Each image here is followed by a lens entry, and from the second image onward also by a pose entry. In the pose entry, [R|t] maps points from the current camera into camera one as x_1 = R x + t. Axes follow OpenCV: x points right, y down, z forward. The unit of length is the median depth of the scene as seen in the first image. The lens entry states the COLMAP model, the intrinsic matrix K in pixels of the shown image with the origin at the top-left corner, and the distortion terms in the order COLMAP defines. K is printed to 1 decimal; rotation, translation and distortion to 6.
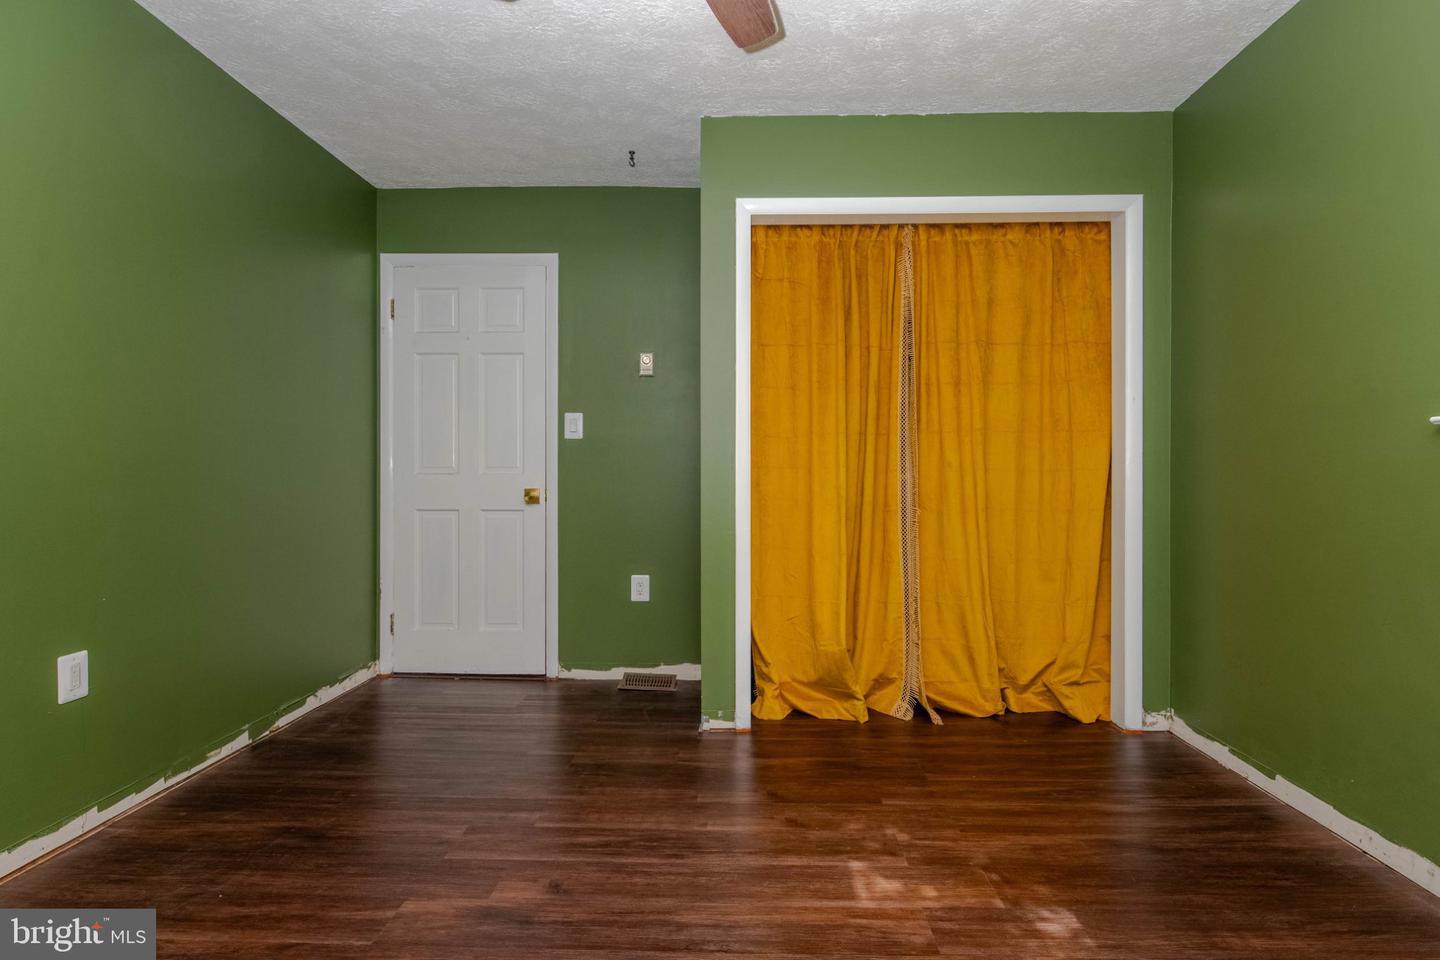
lens RADIAL K [[735.8, 0, 728.8], [0, 735.8, 480.6], [0, 0, 1]] dist [0.001056, -0.006894]
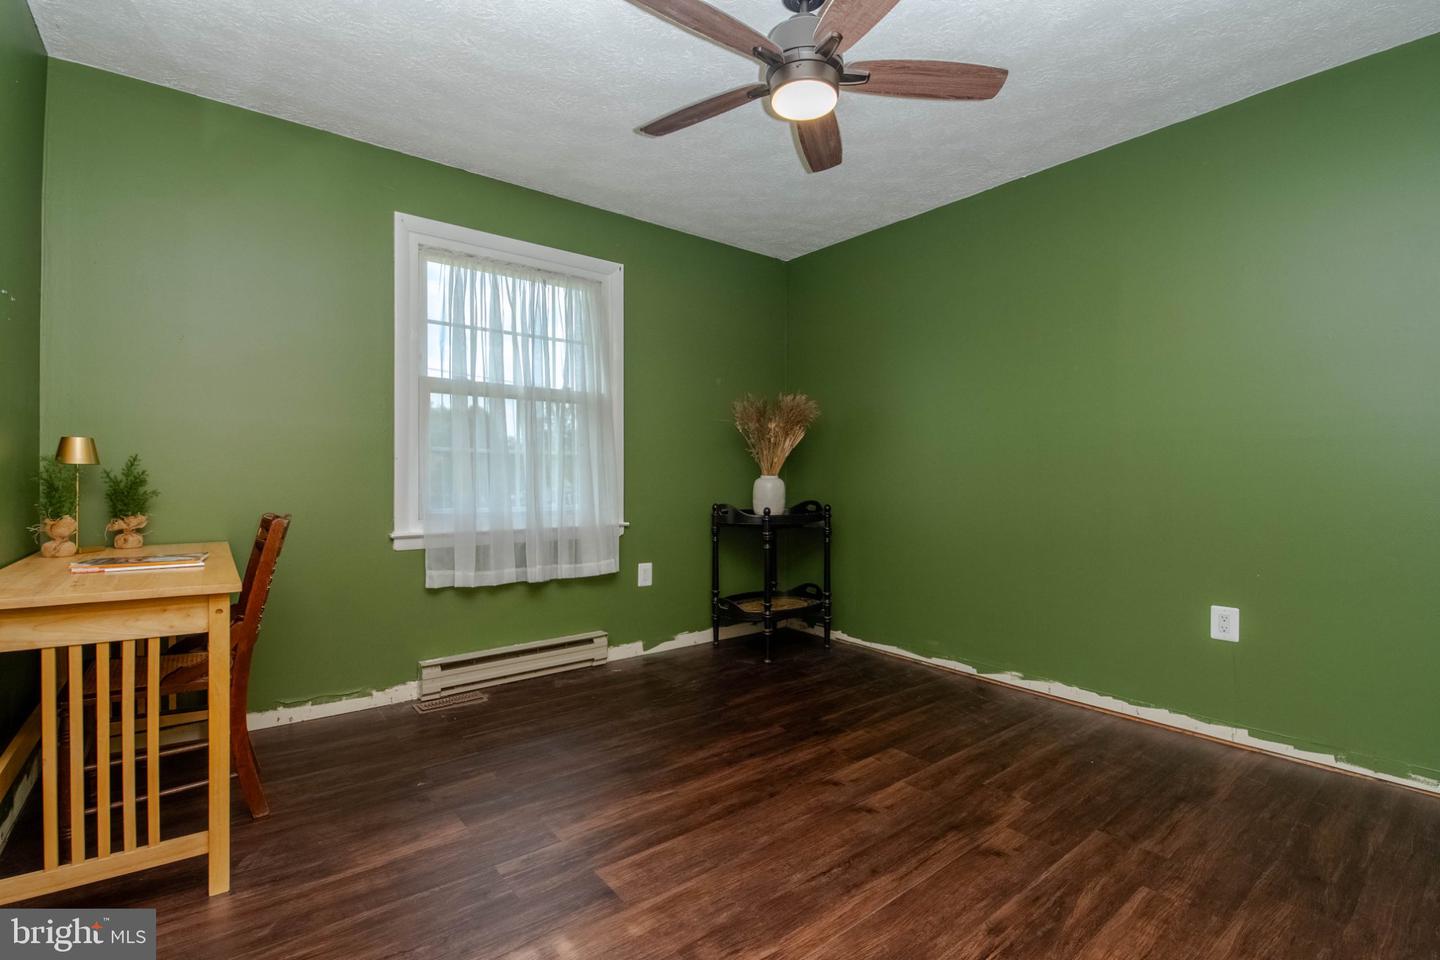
lens RADIAL K [[658.6, 0, 720.0], [0, 658.6, 480.0], [0, 0, 1]] dist [-0.001739, -0.000310]
pose [[-0.768190, -0.000537, -0.640222, 0.681049], [-0.008929, 0.999911, 0.009875, -0.006502], [0.640160, 0.013302, -0.768127, 1.430065]]
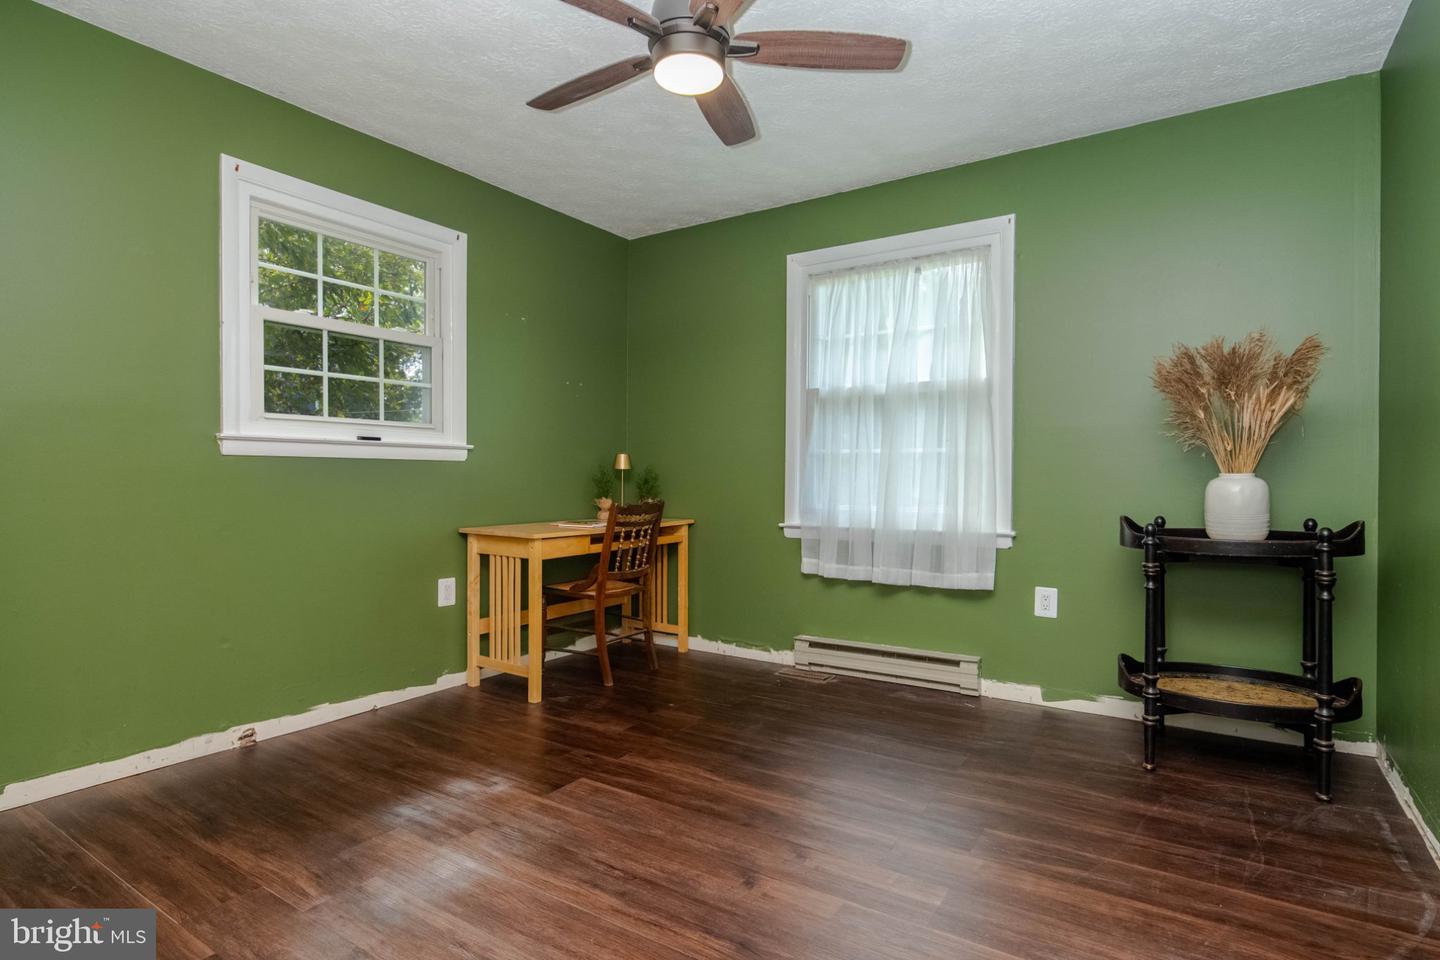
lens RADIAL K [[735.8, 0, 728.8], [0, 735.8, 480.6], [0, 0, 1]] dist [0.001056, -0.006894]
pose [[-0.850887, -0.006094, 0.525313, -0.668120], [0.001245, 0.999907, 0.013617, -0.008056], [-0.525347, 0.012240, -0.850800, 1.607886]]
